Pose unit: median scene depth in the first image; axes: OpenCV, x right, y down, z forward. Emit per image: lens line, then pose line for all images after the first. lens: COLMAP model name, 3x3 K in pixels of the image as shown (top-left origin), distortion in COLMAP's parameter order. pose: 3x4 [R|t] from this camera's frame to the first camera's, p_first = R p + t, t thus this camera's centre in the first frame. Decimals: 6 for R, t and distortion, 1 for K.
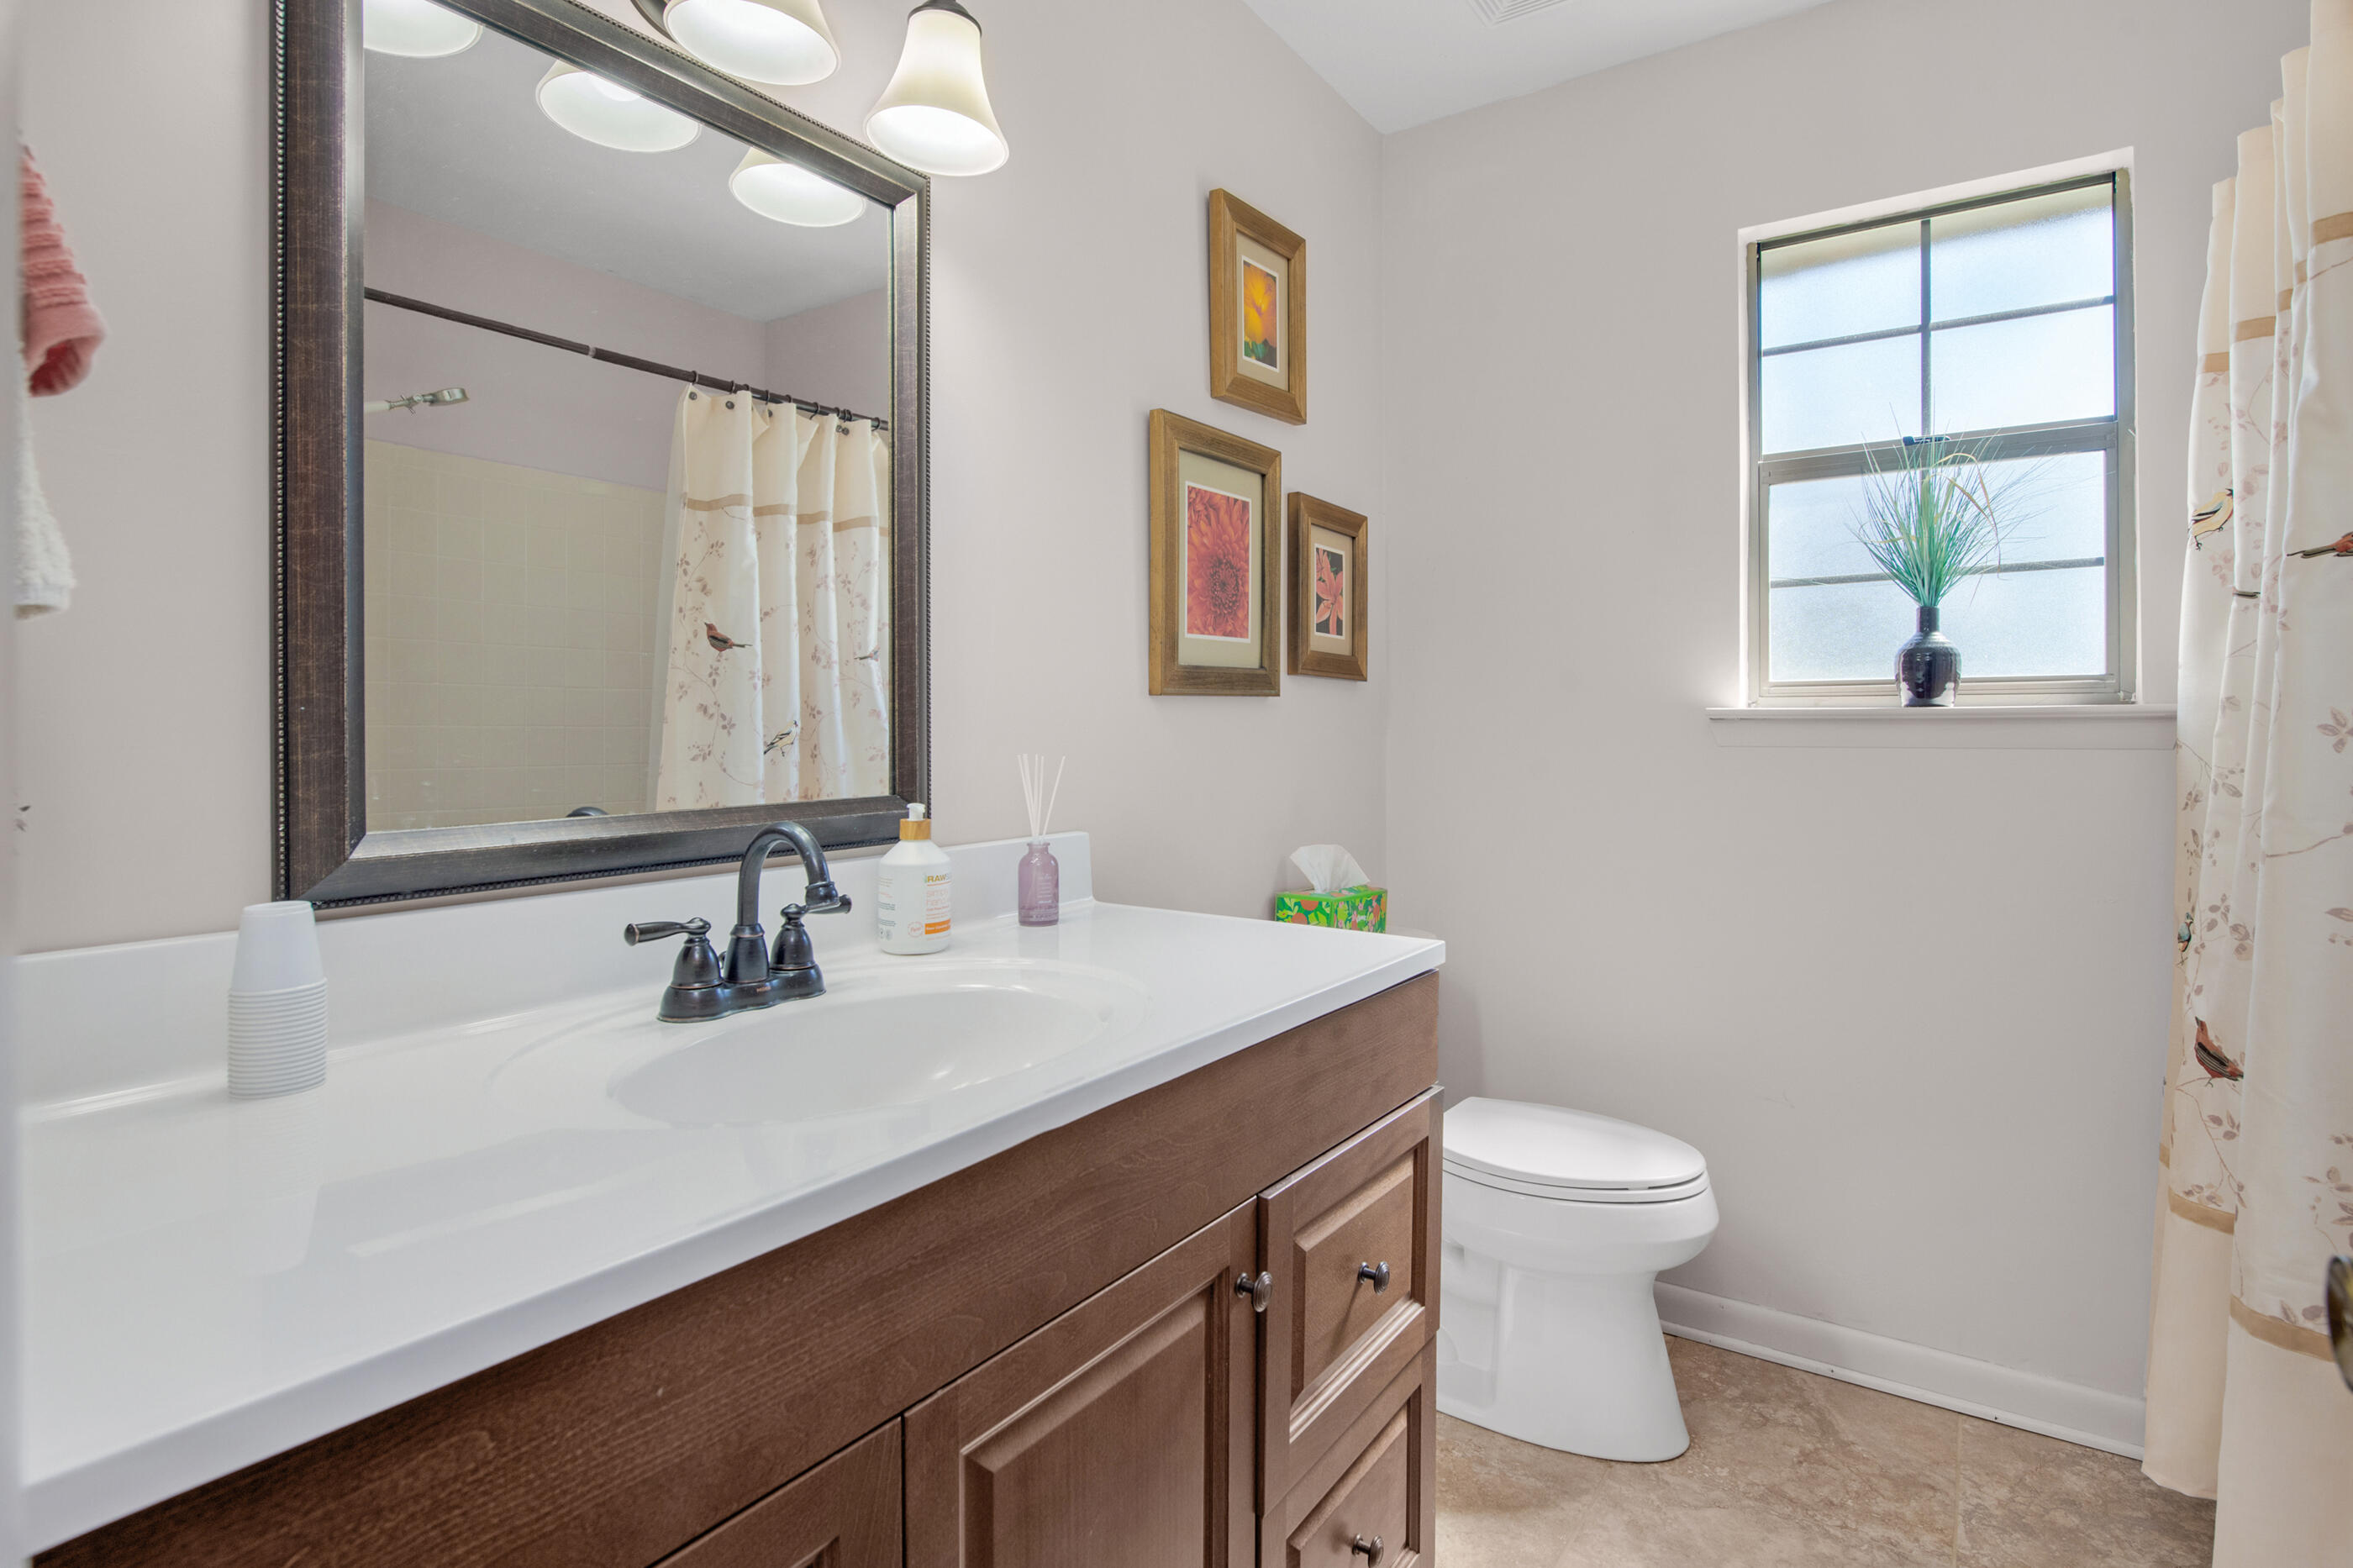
lens RADIAL K [[1214.4, 0, 1176.4], [0, 1214.4, 735.5], [0, 0, 1]] dist [-0.011484, -0.002021]
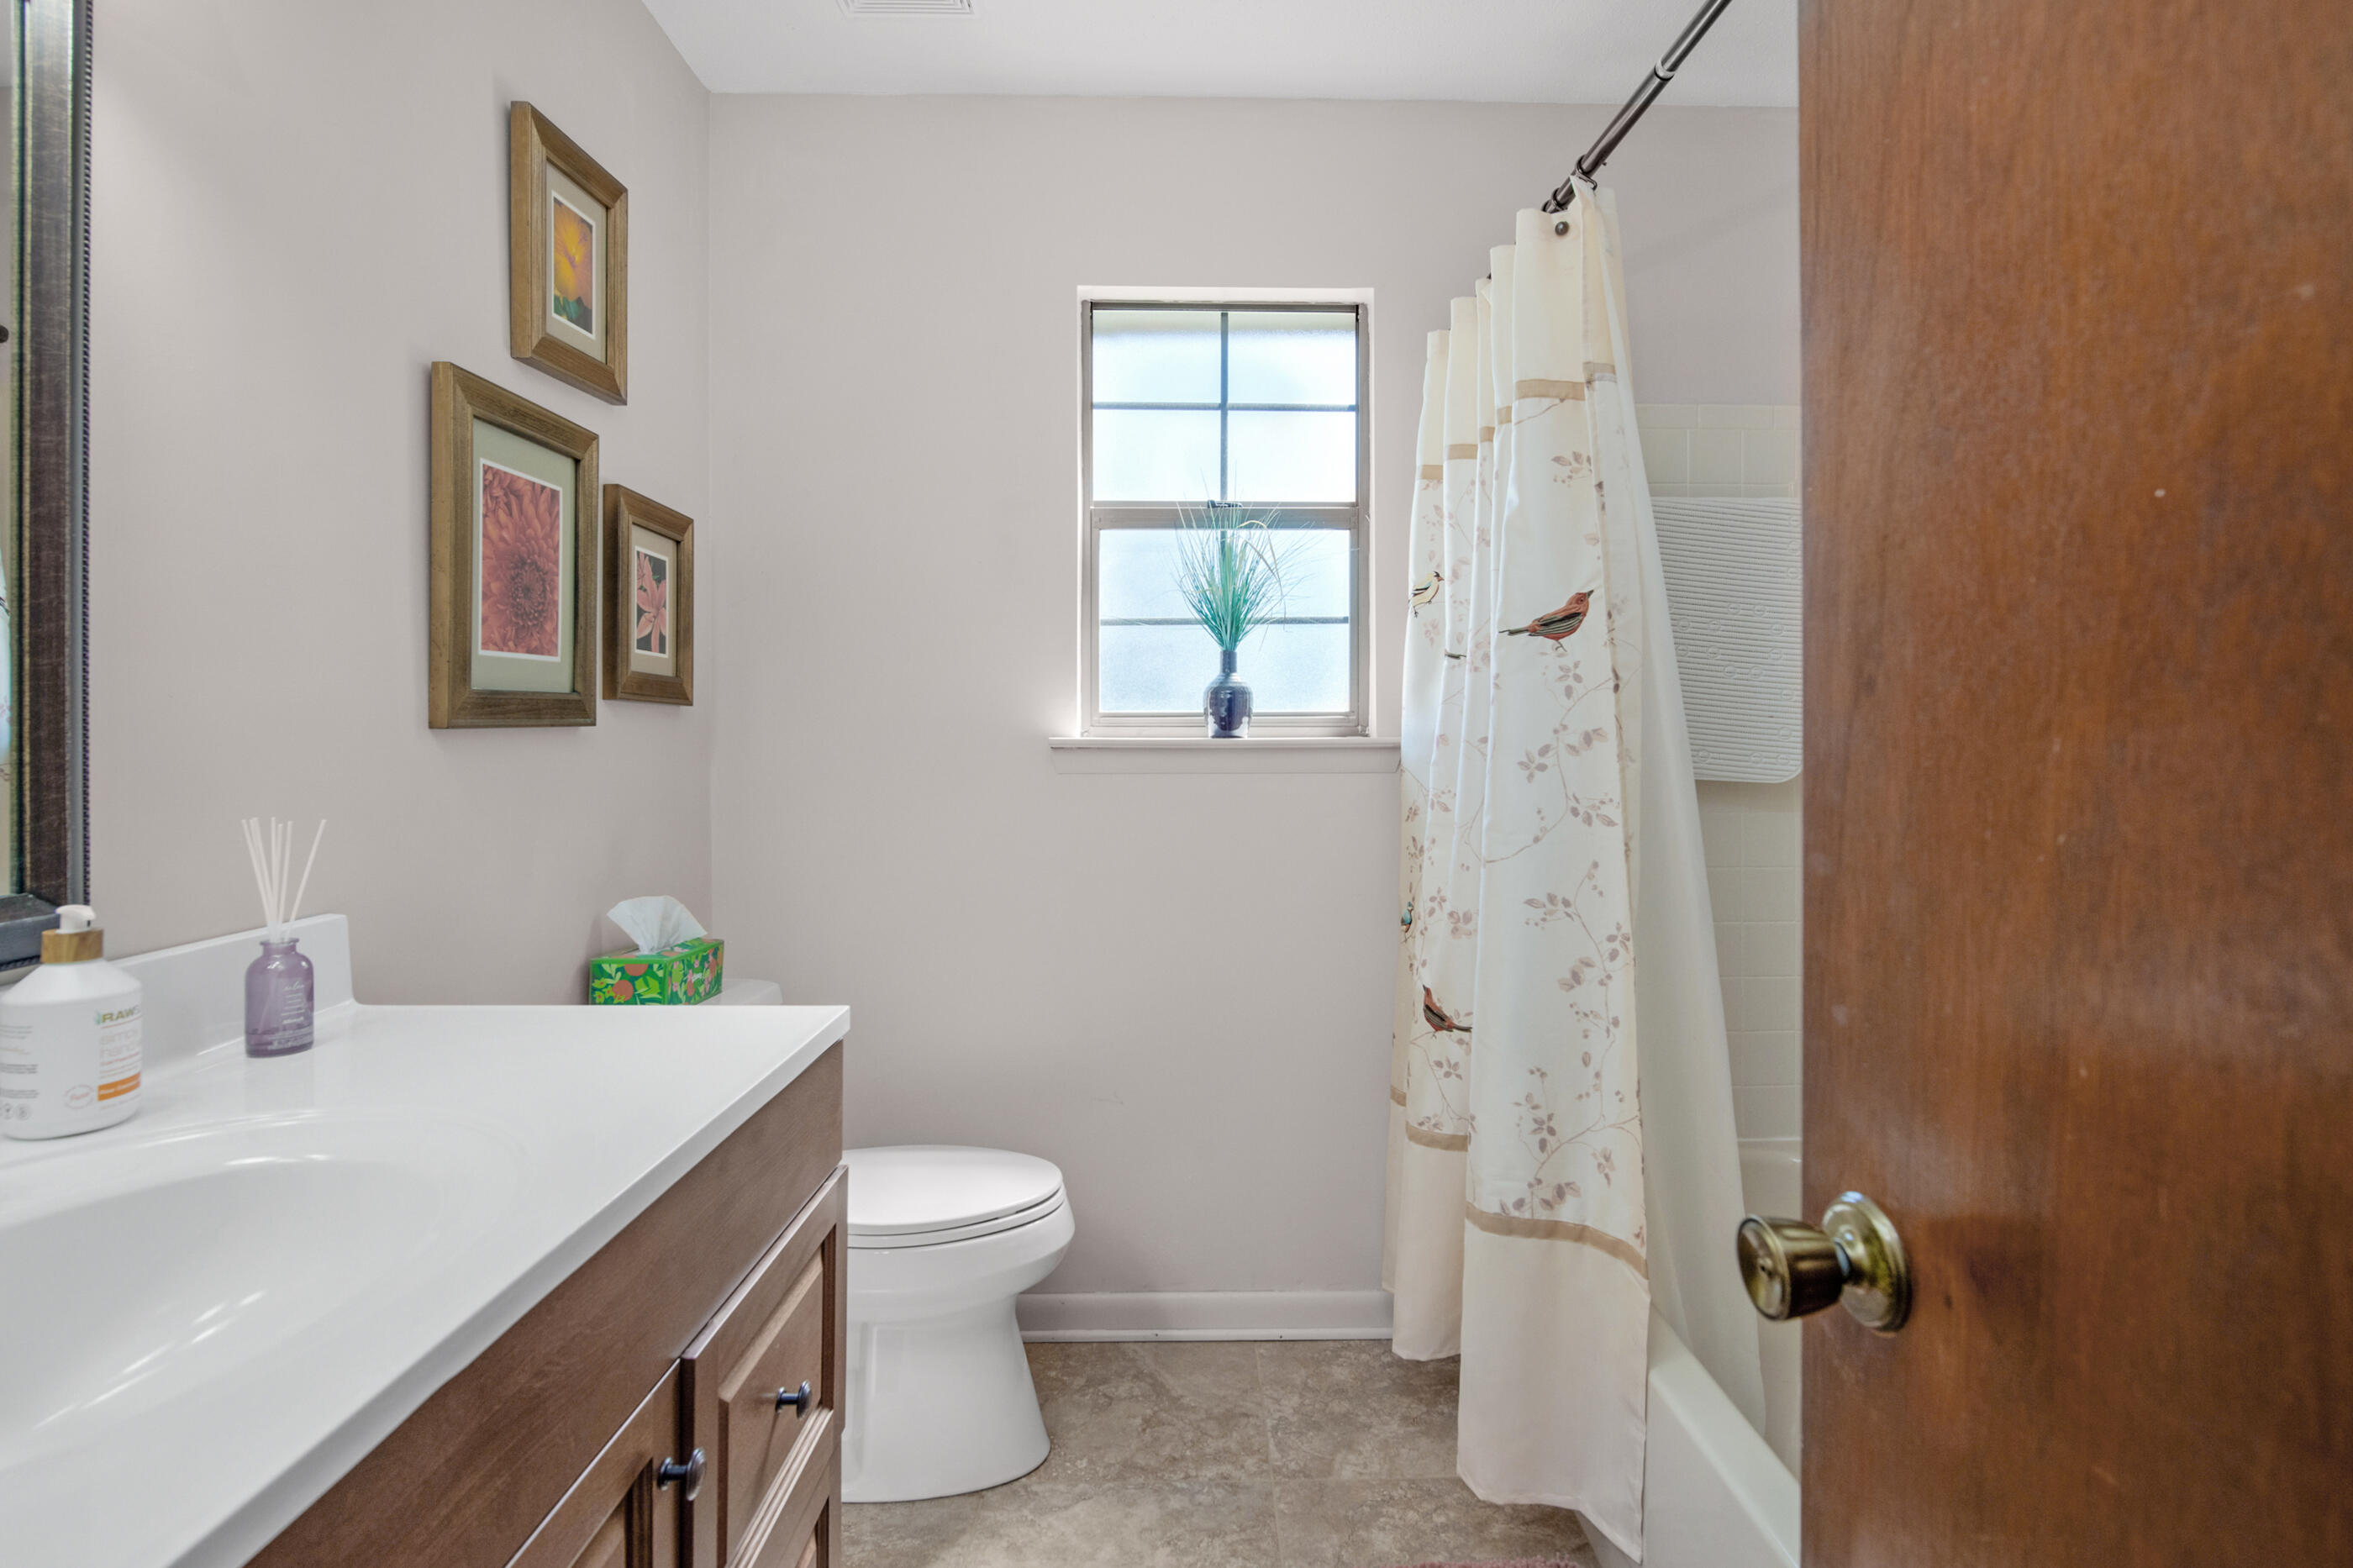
lens RADIAL K [[1214.4, 0, 1176.4], [0, 1214.4, 735.5], [0, 0, 1]] dist [-0.011484, -0.002021]
pose [[0.803550, -0.008079, 0.595183, -0.104636], [0.004604, 0.999962, 0.007356, -0.034065], [-0.595220, -0.003171, 0.803557, 0.100137]]
